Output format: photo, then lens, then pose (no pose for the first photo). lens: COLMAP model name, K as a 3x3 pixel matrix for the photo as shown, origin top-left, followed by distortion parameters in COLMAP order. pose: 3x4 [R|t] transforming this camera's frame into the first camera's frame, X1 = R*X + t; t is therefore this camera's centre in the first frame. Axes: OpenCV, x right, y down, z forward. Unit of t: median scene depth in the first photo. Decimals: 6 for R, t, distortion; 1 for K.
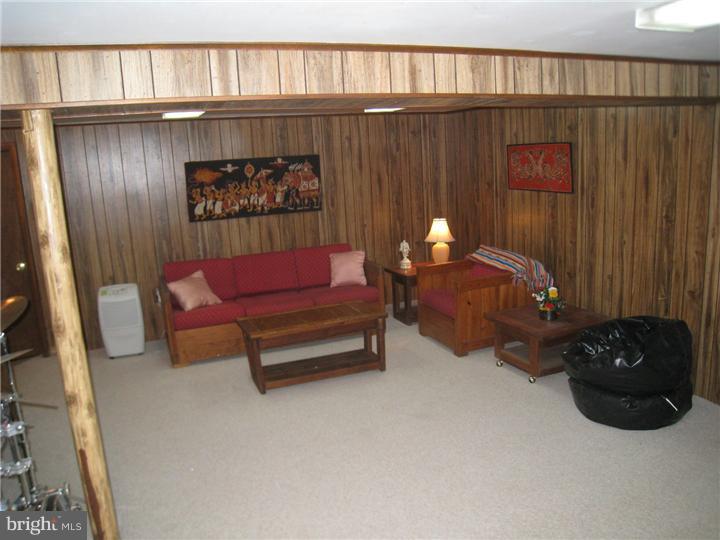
lens RADIAL K [[597.8, 0, 360.0], [0, 597.8, 270.0], [0, 0, 1]] dist [-0.146902, 0.076302]
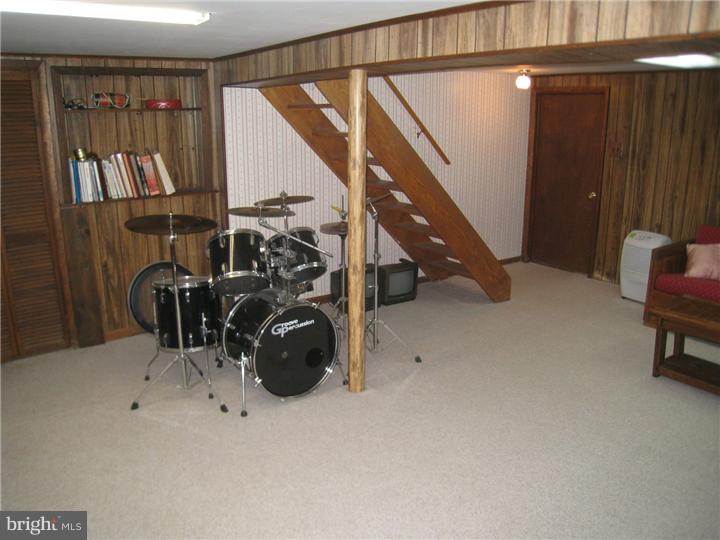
lens RADIAL K [[597.8, 0, 360.0], [0, 597.8, 270.0], [0, 0, 1]] dist [-0.146902, 0.076302]
pose [[0.228155, 0.293846, -0.928224, 0.889685], [-0.194365, 0.947926, 0.252308, -0.143311], [0.954027, 0.122849, 0.273387, 0.530715]]
